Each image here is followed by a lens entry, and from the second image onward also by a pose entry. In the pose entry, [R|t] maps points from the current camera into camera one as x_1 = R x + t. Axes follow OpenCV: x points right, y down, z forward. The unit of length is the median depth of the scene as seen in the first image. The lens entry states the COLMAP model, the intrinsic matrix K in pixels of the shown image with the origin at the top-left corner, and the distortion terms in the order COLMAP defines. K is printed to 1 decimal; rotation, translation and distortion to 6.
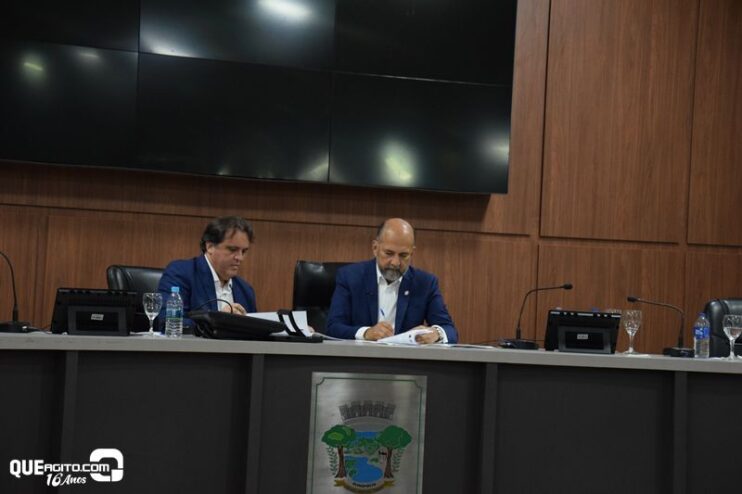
lens RADIAL K [[1966.6, 0, 369.7], [0, 1966.6, 248.0], [0, 0, 1]] dist [0.697695, 0.395977]
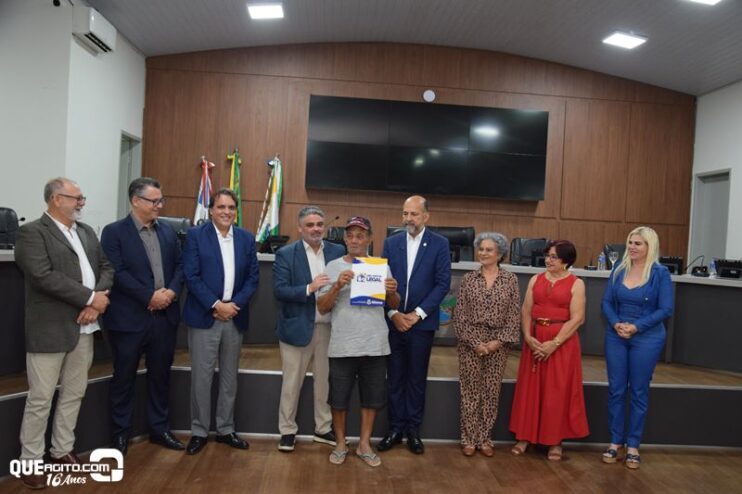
lens RADIAL K [[699.7, 0, 370.5], [0, 699.7, 245.0], [0, 0, 1]] dist [-0.099439, 0.176431]
pose [[0.954247, 0.011827, -0.298787, 0.117078], [-0.003751, 0.999612, 0.027588, 0.003886], [0.298997, -0.025205, 0.953921, 0.124812]]
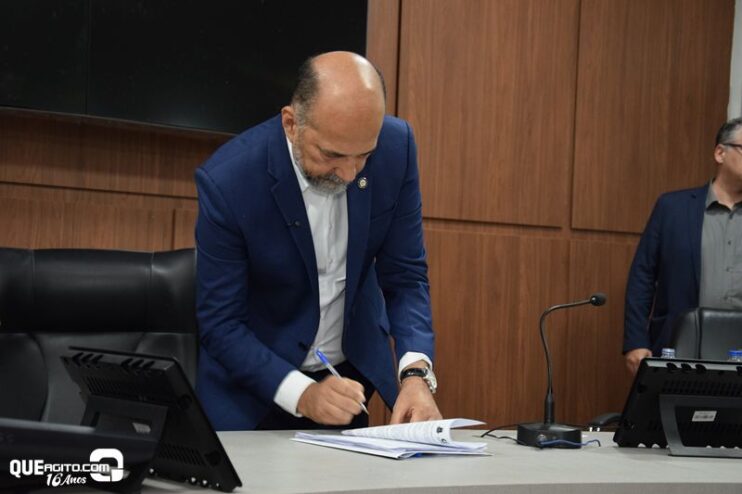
lens RADIAL K [[1407.1, 0, 368.1], [0, 1407.1, 247.8], [0, 0, 1]] dist [0.404620, 0.039000]
pose [[0.968355, 0.004672, 0.249531, -0.042494], [-0.005546, 0.999981, 0.002799, 0.003930], [-0.249513, -0.004095, 0.968363, 0.526090]]
